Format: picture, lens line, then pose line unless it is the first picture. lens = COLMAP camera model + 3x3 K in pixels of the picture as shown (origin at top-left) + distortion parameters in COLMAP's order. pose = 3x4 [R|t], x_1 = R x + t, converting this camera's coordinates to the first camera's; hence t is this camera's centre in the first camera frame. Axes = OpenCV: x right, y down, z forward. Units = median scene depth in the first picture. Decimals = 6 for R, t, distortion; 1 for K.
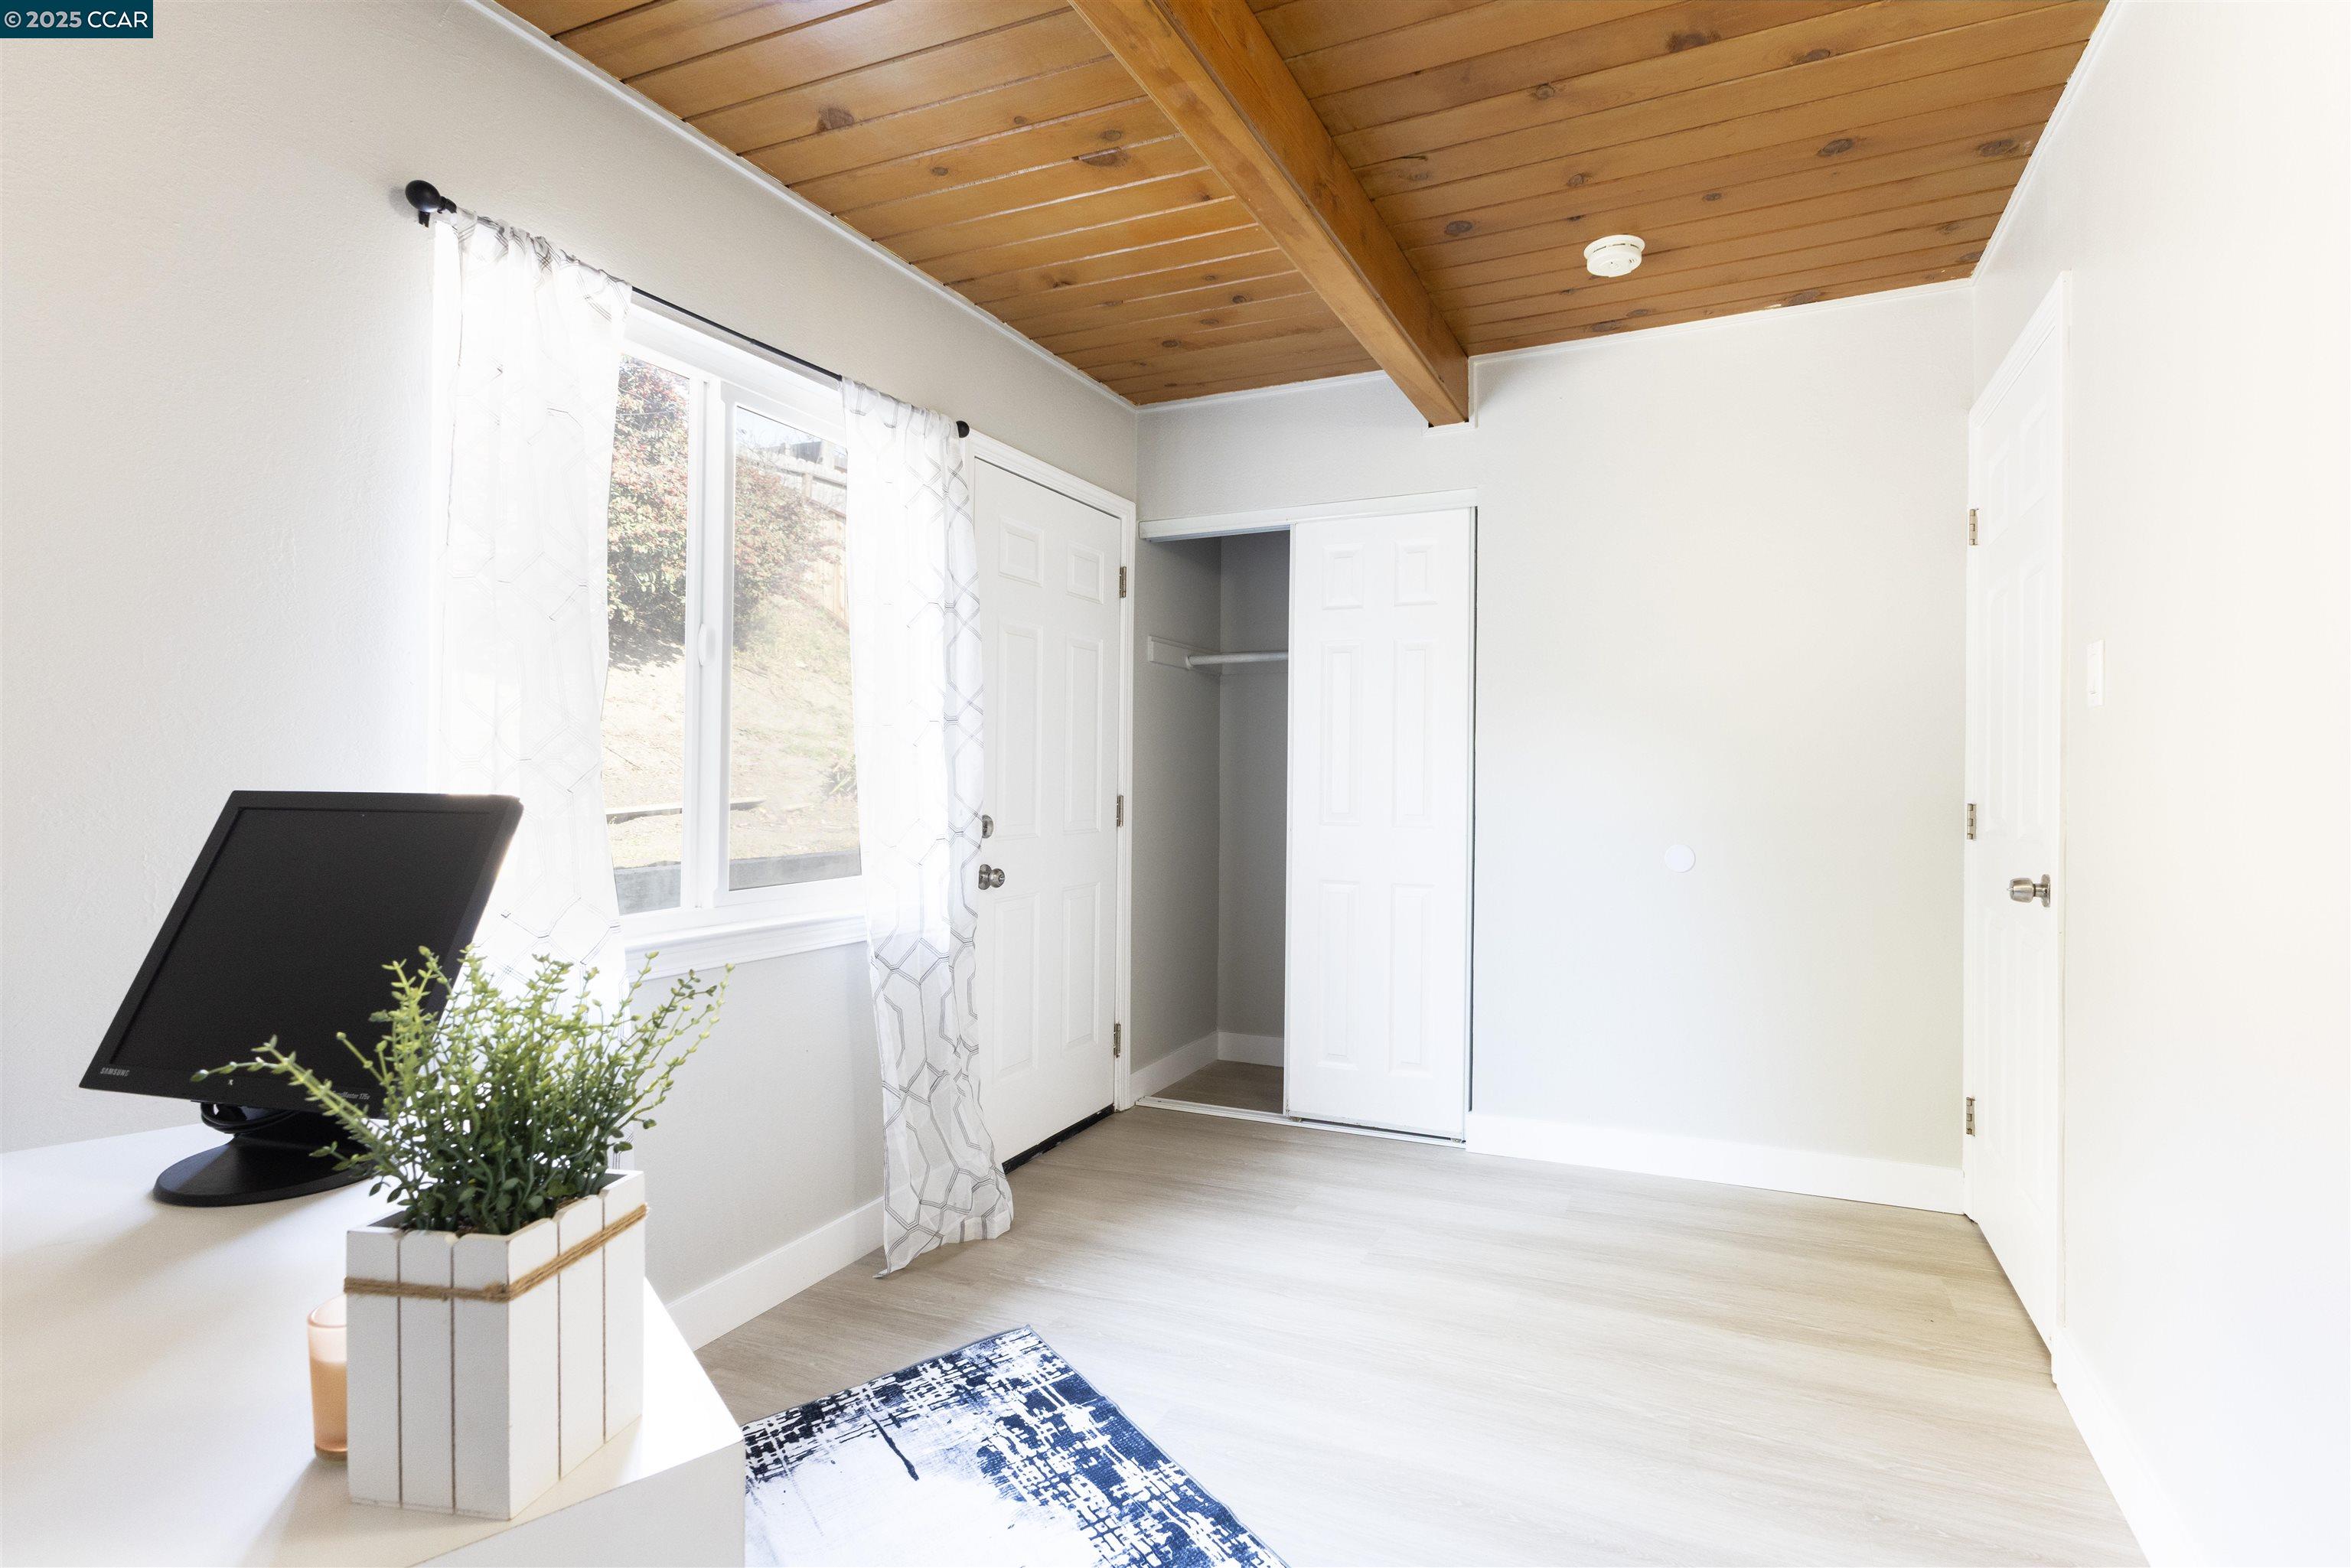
lens RADIAL K [[1073.9, 0, 1299.3], [0, 1073.9, 775.2], [0, 0, 1]] dist [0.000465, -0.000173]
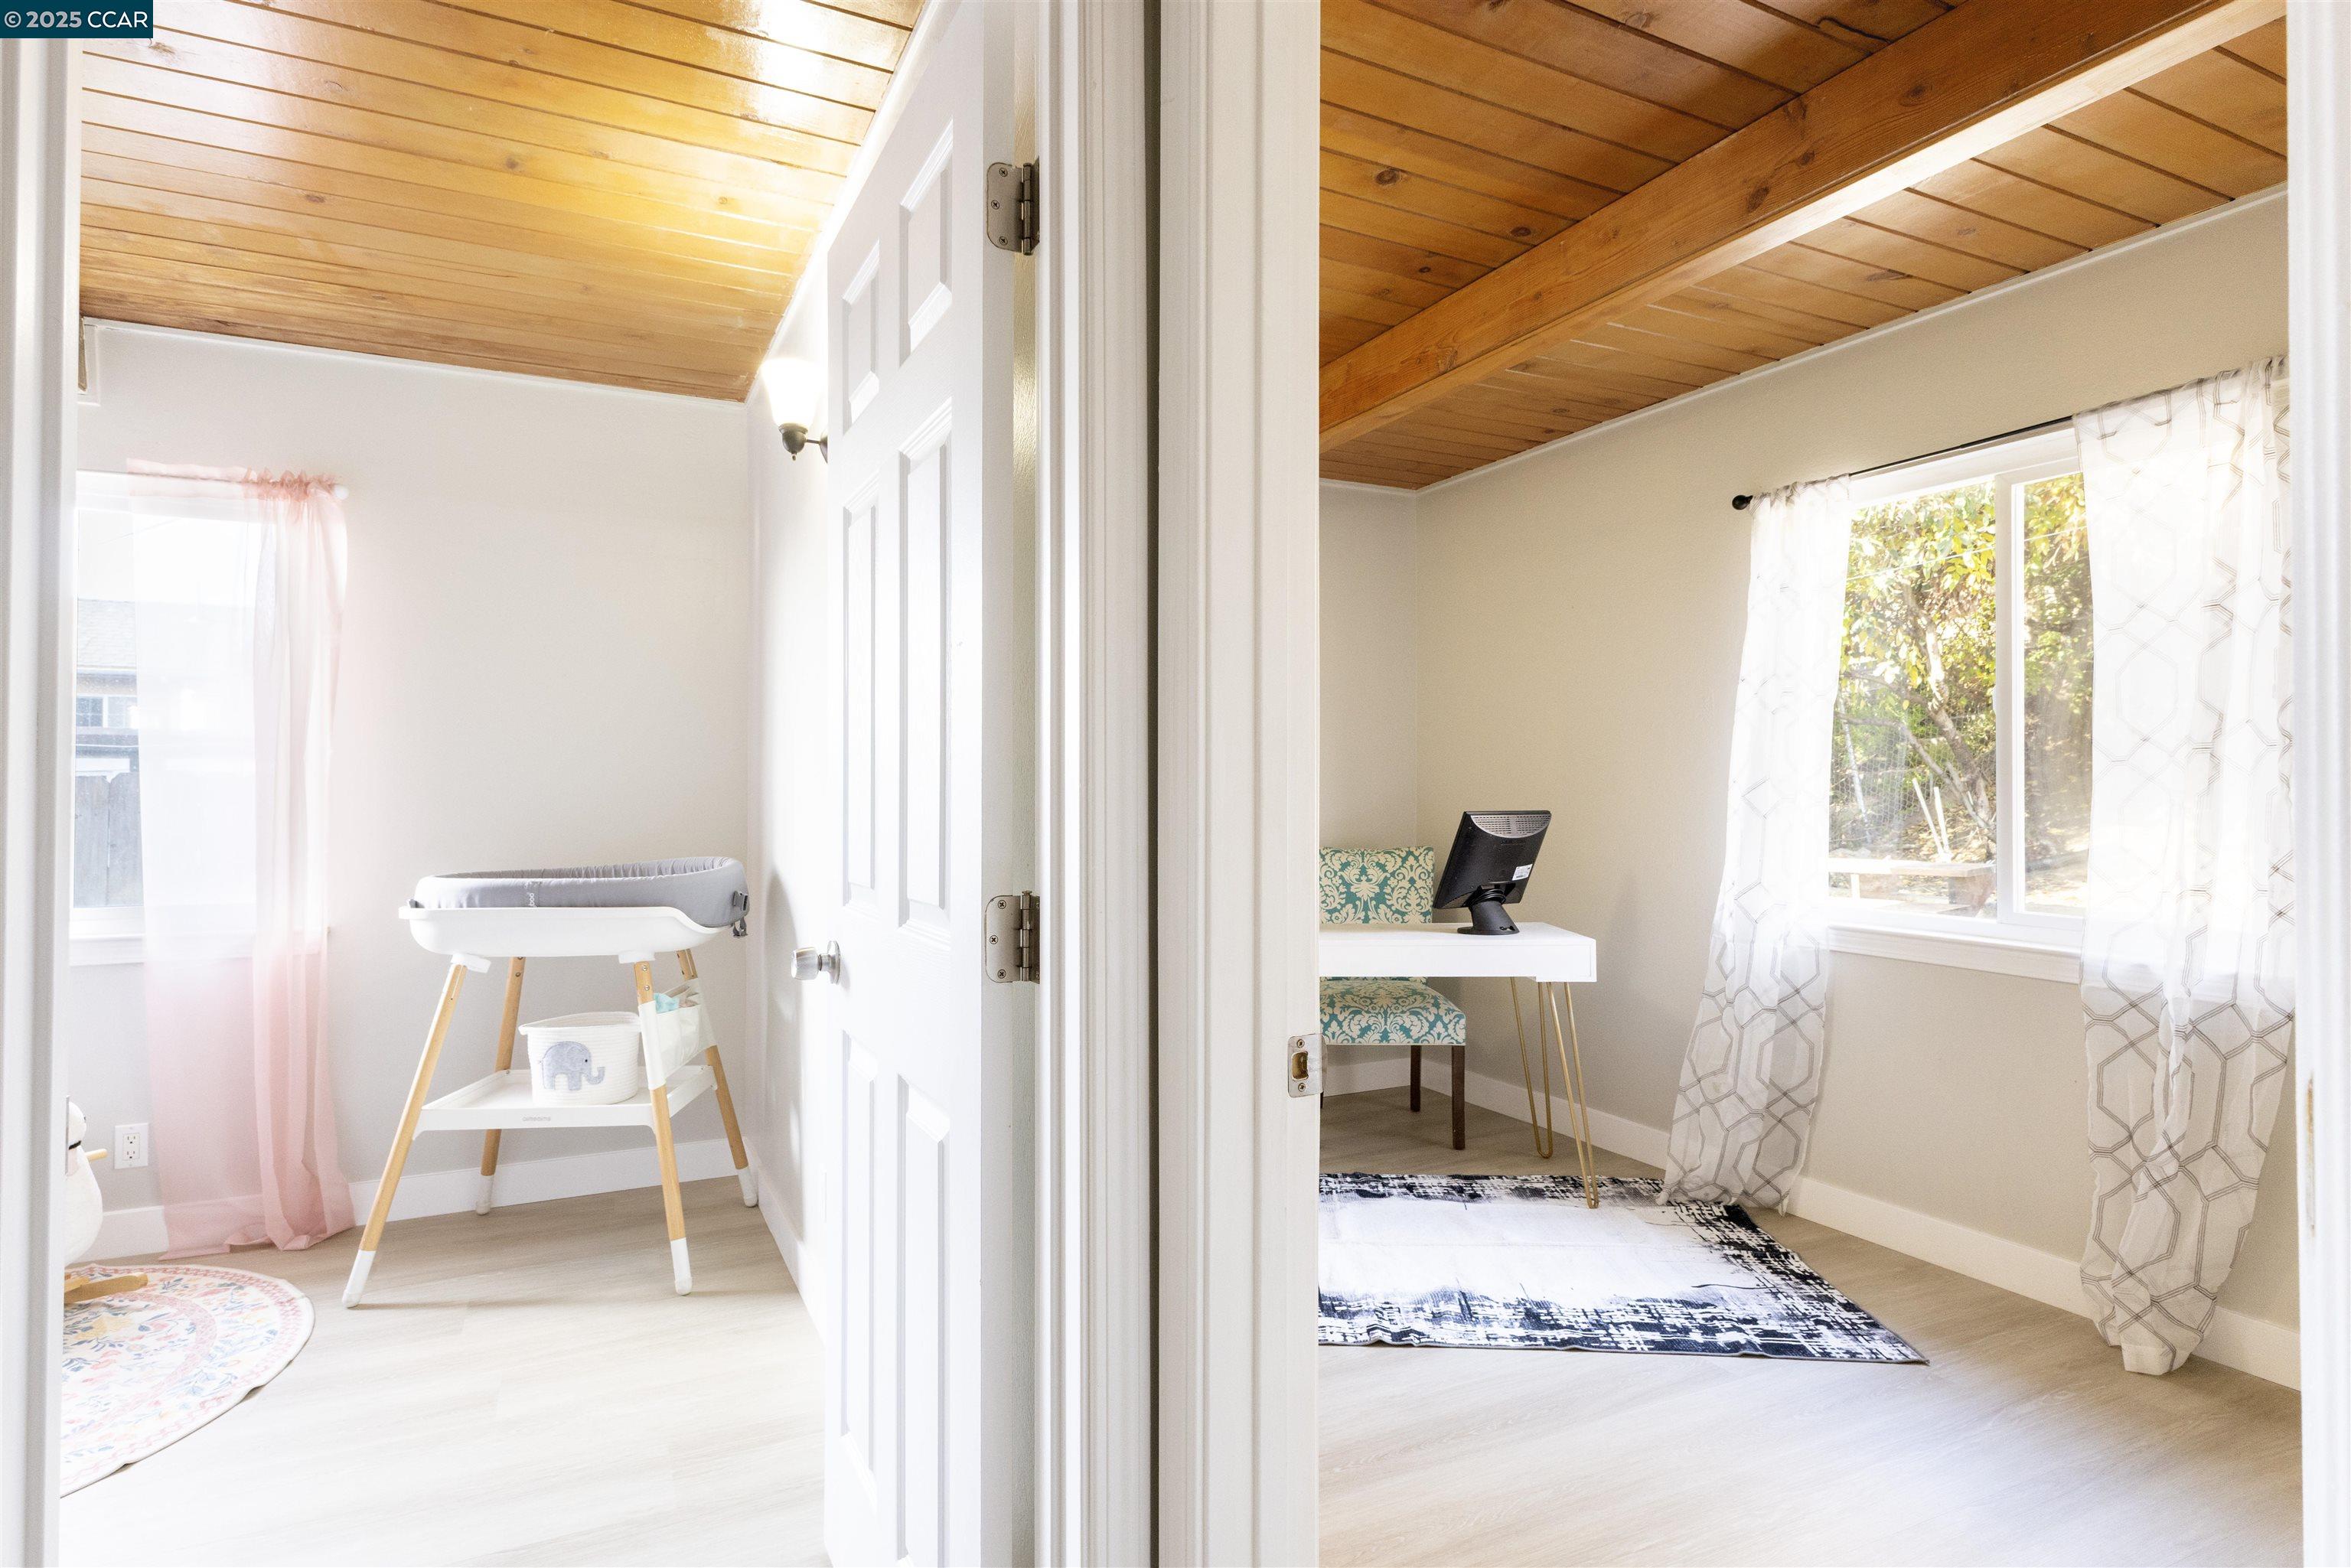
lens RADIAL K [[1129.8, 0, 1178.4], [0, 1129.8, 780.4], [0, 0, 1]] dist [0.009203, -0.000464]
pose [[-0.649950, -0.015531, -0.759818, 1.152123], [-0.010155, 0.999879, -0.011751, -0.009903], [0.759909, 0.000078, -0.650029, 1.315910]]
